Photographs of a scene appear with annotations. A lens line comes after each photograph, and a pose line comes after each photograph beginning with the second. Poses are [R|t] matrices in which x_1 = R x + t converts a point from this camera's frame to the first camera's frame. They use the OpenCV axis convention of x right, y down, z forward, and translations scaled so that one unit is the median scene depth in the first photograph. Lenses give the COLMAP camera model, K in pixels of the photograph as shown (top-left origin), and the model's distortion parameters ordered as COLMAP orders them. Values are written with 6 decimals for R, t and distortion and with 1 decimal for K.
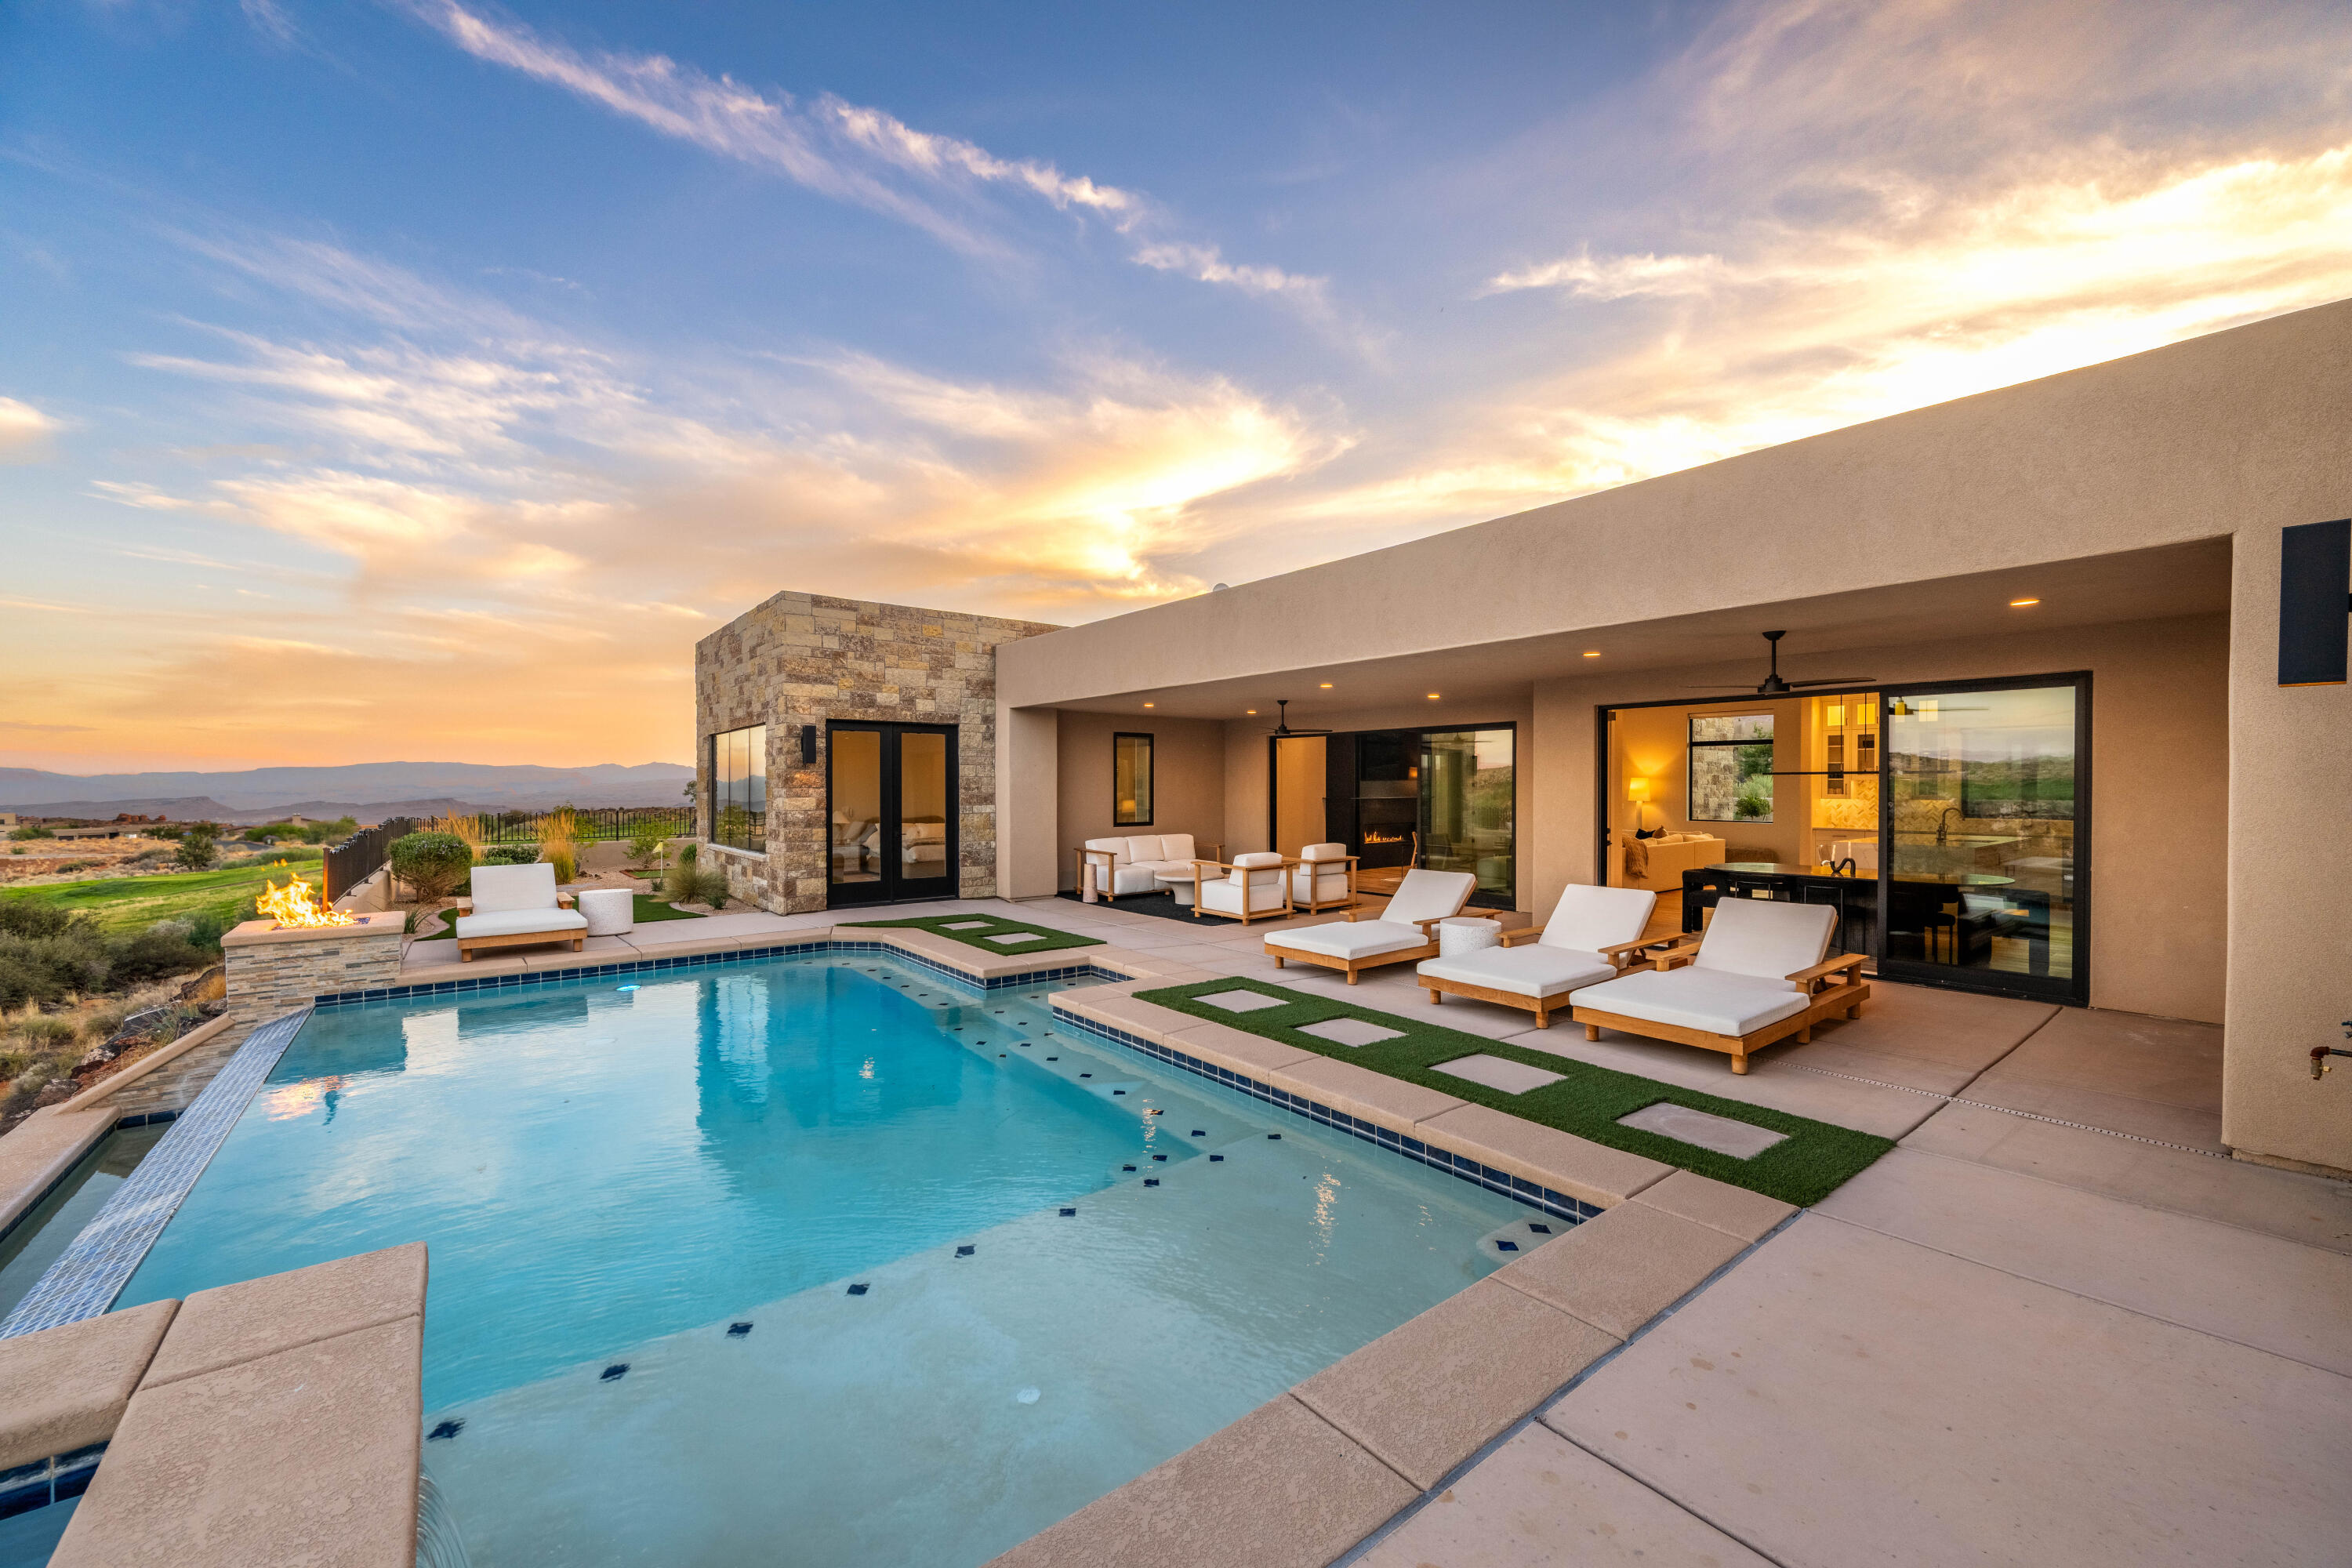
lens RADIAL K [[915.6, 0, 1188.0], [0, 915.6, 798.6], [0, 0, 1]] dist [-0.000266, 0.000941]
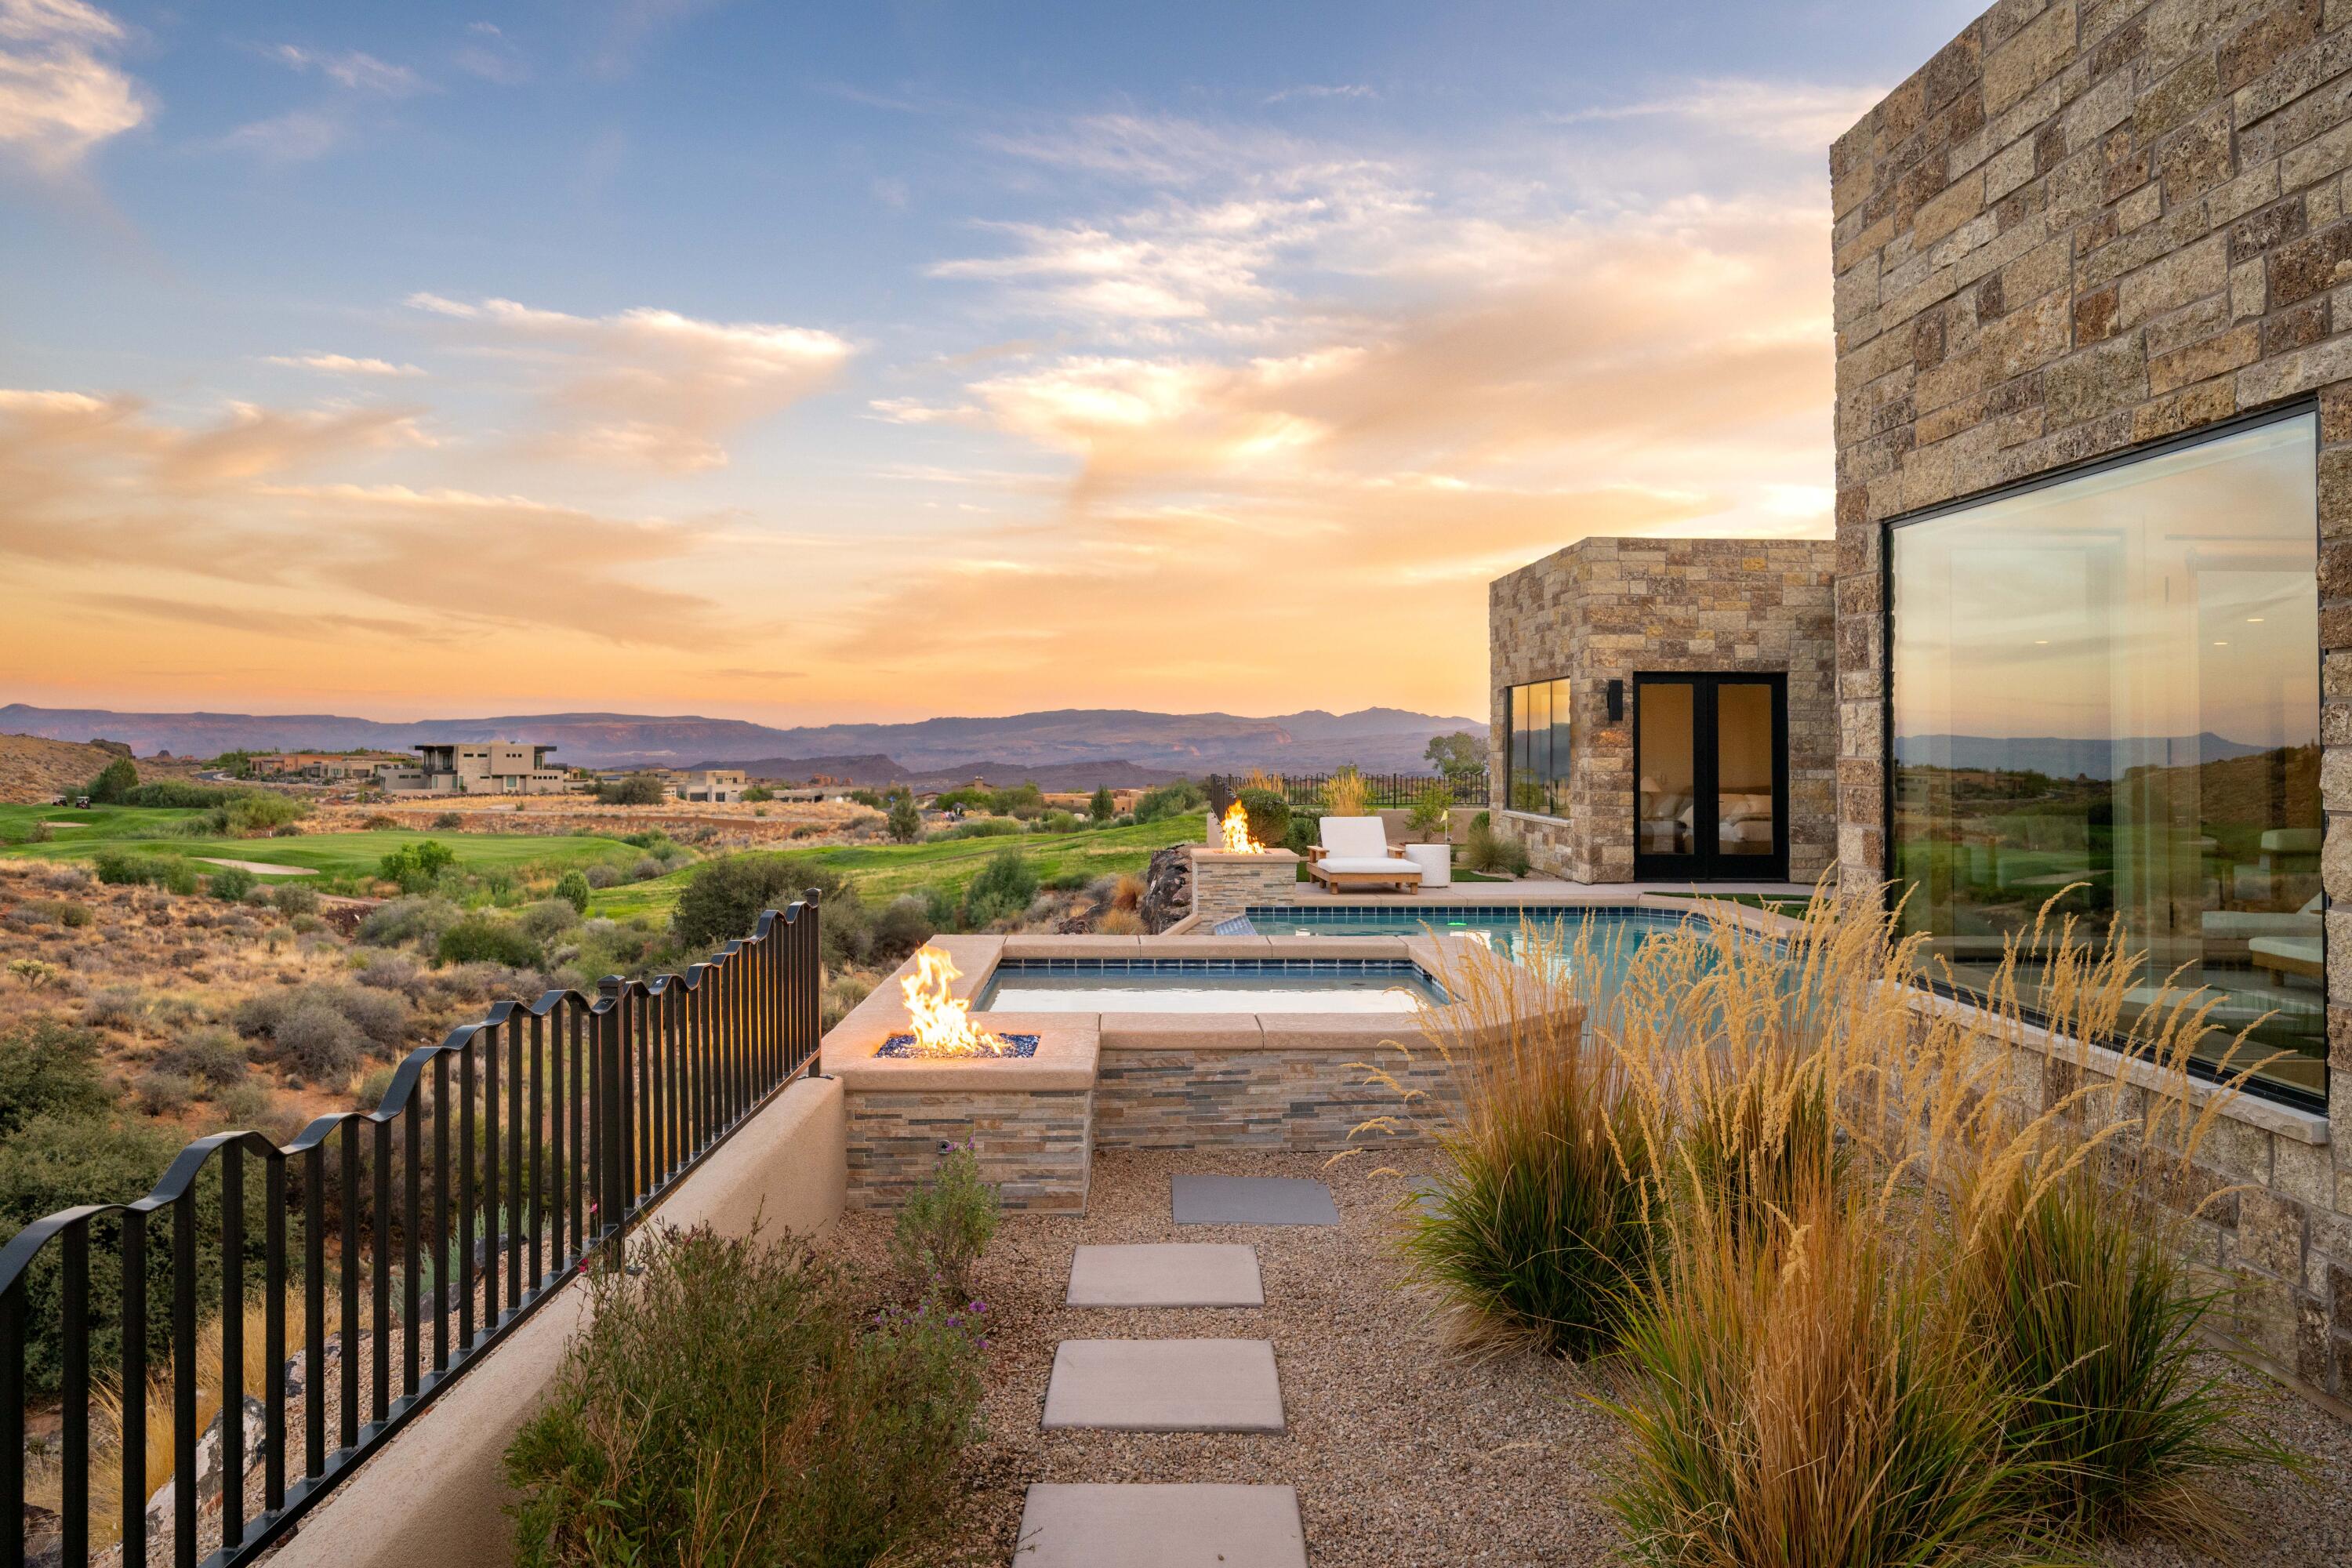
lens RADIAL K [[1658.3, 0, 1219.7], [0, 1658.3, 680.9], [0, 0, 1]] dist [0.000980, -0.010333]
pose [[0.799793, -0.019031, -0.599974, 0.258588], [-0.013684, 0.998660, -0.049918, 0.009914], [0.600120, 0.048134, 0.798461, -0.549881]]
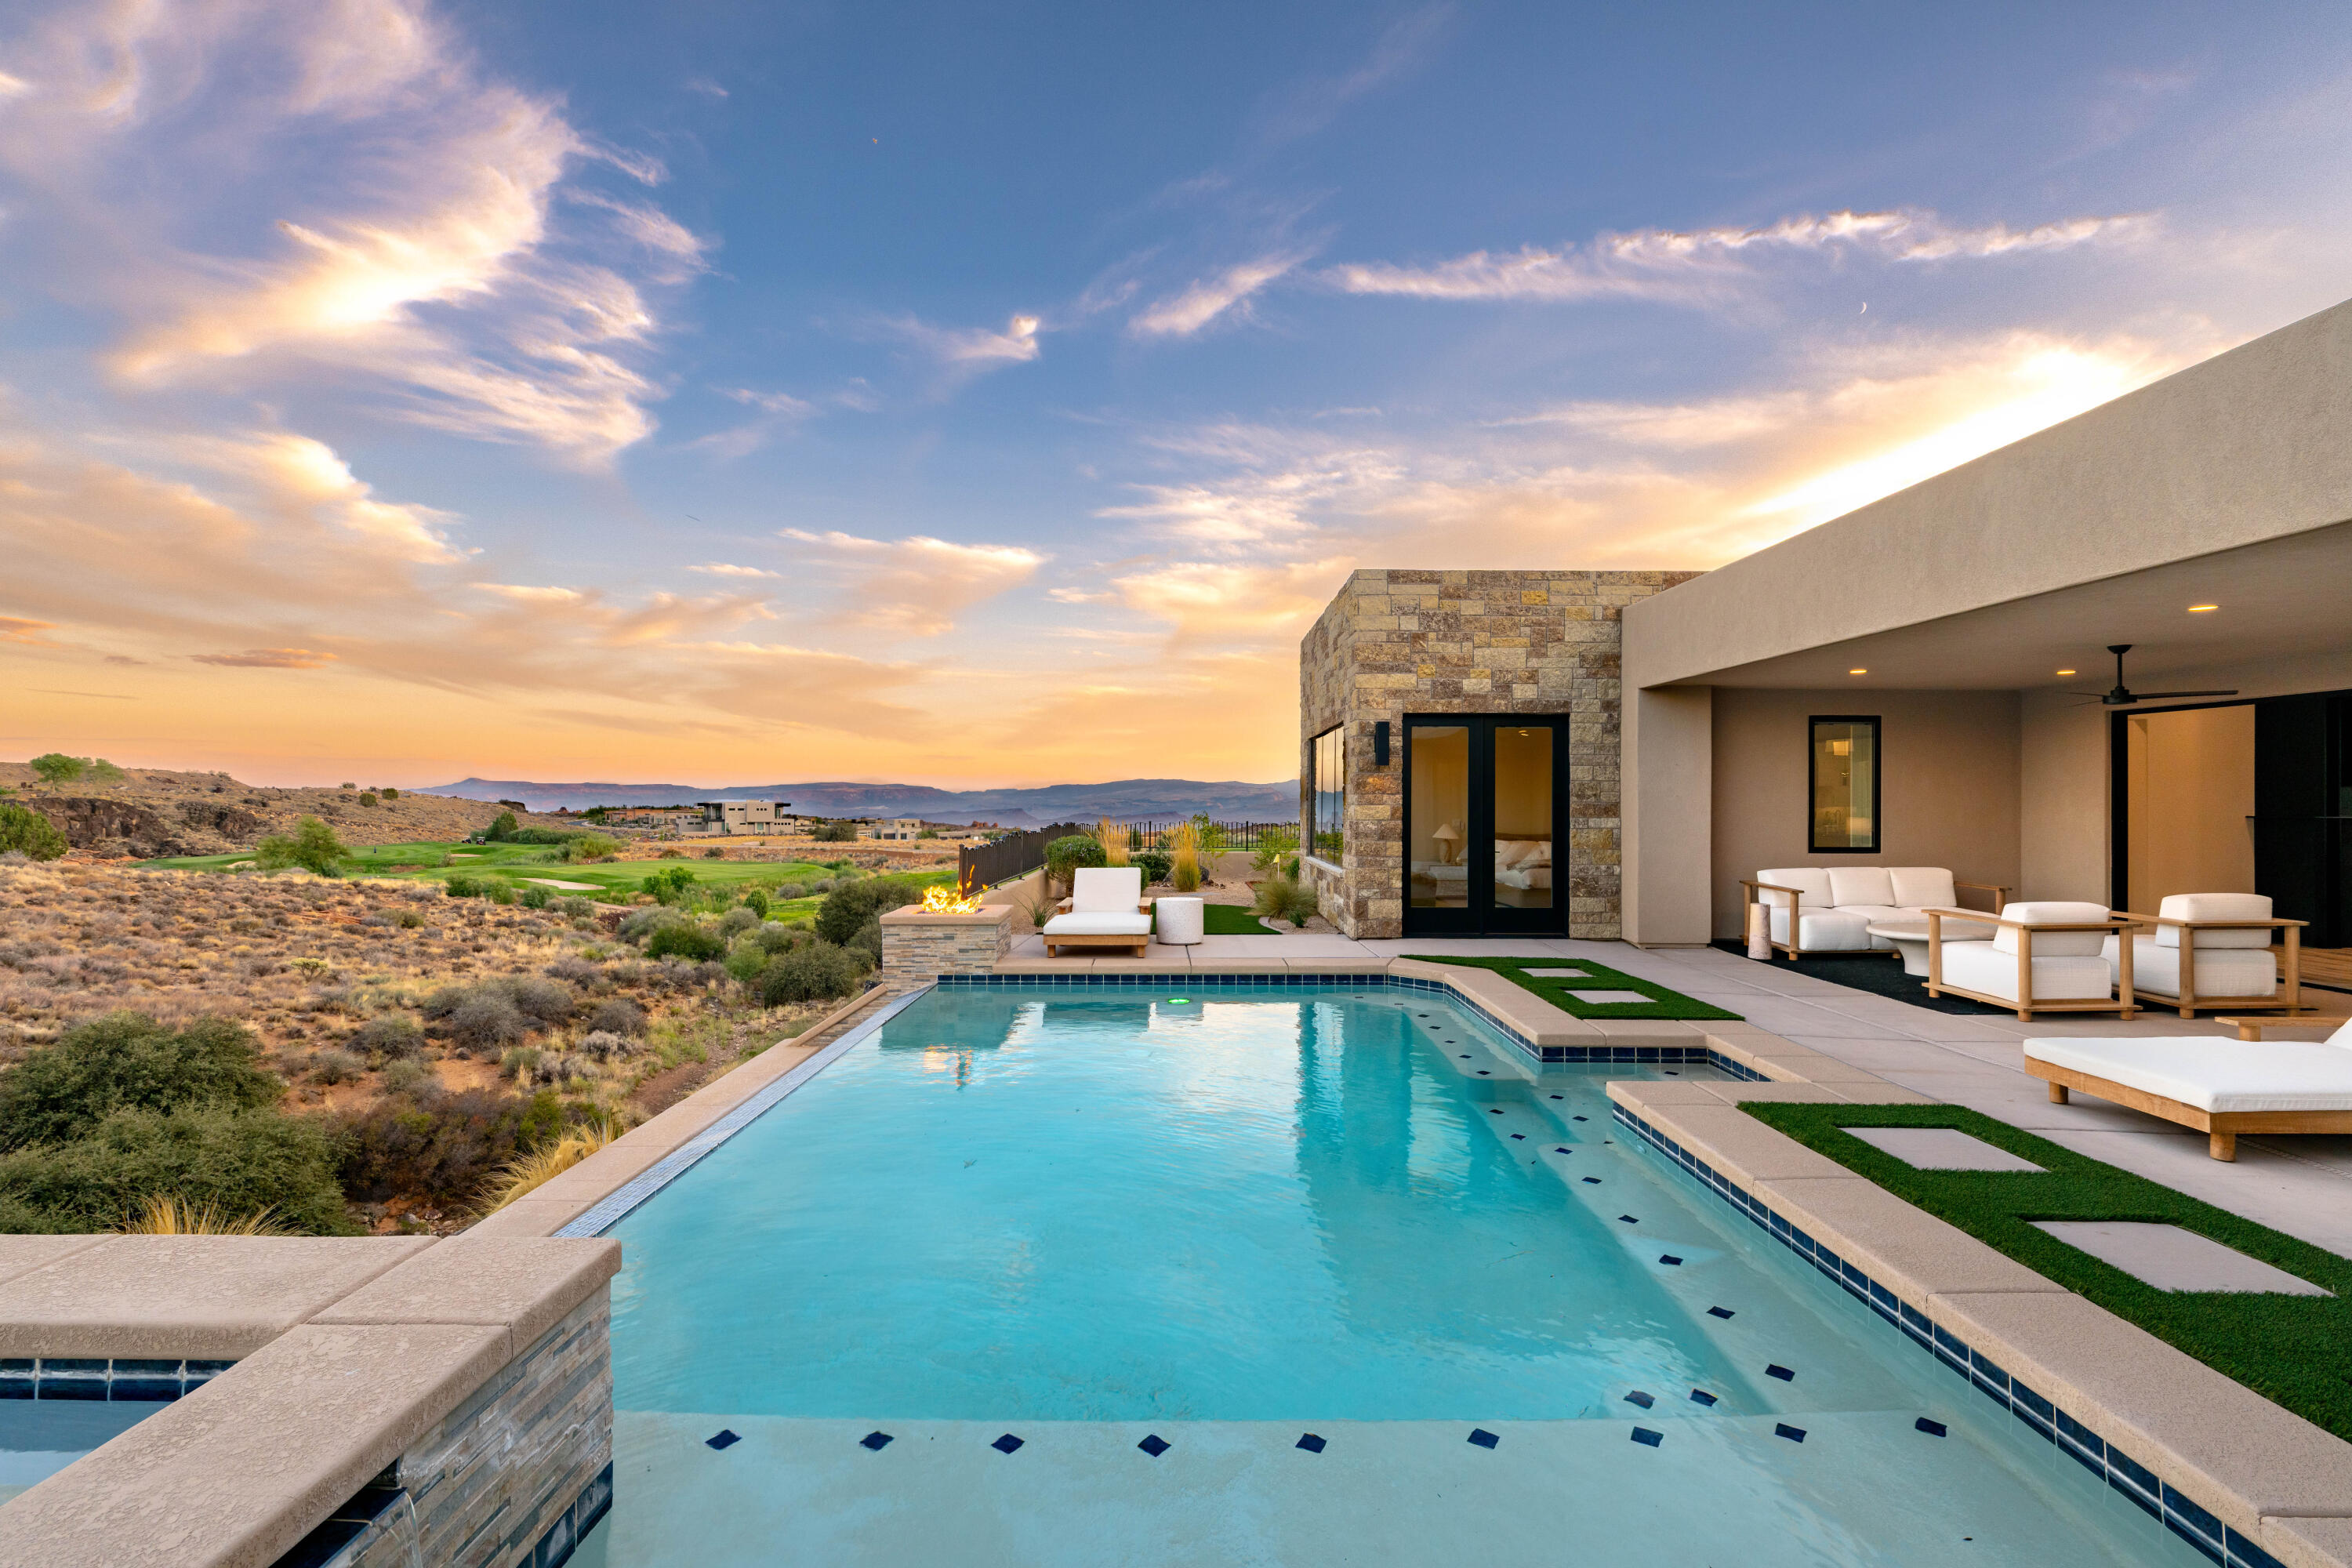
lens RADIAL K [[1047.0, 0, 1221.7], [0, 1047.0, 800.8], [0, 0, 1]] dist [-0.003069, 0.000610]
pose [[0.781776, 0.001585, -0.623557, 0.078787], [-0.011974, 0.999851, -0.012471, 0.008457], [0.623444, 0.017216, 0.781678, 0.129715]]
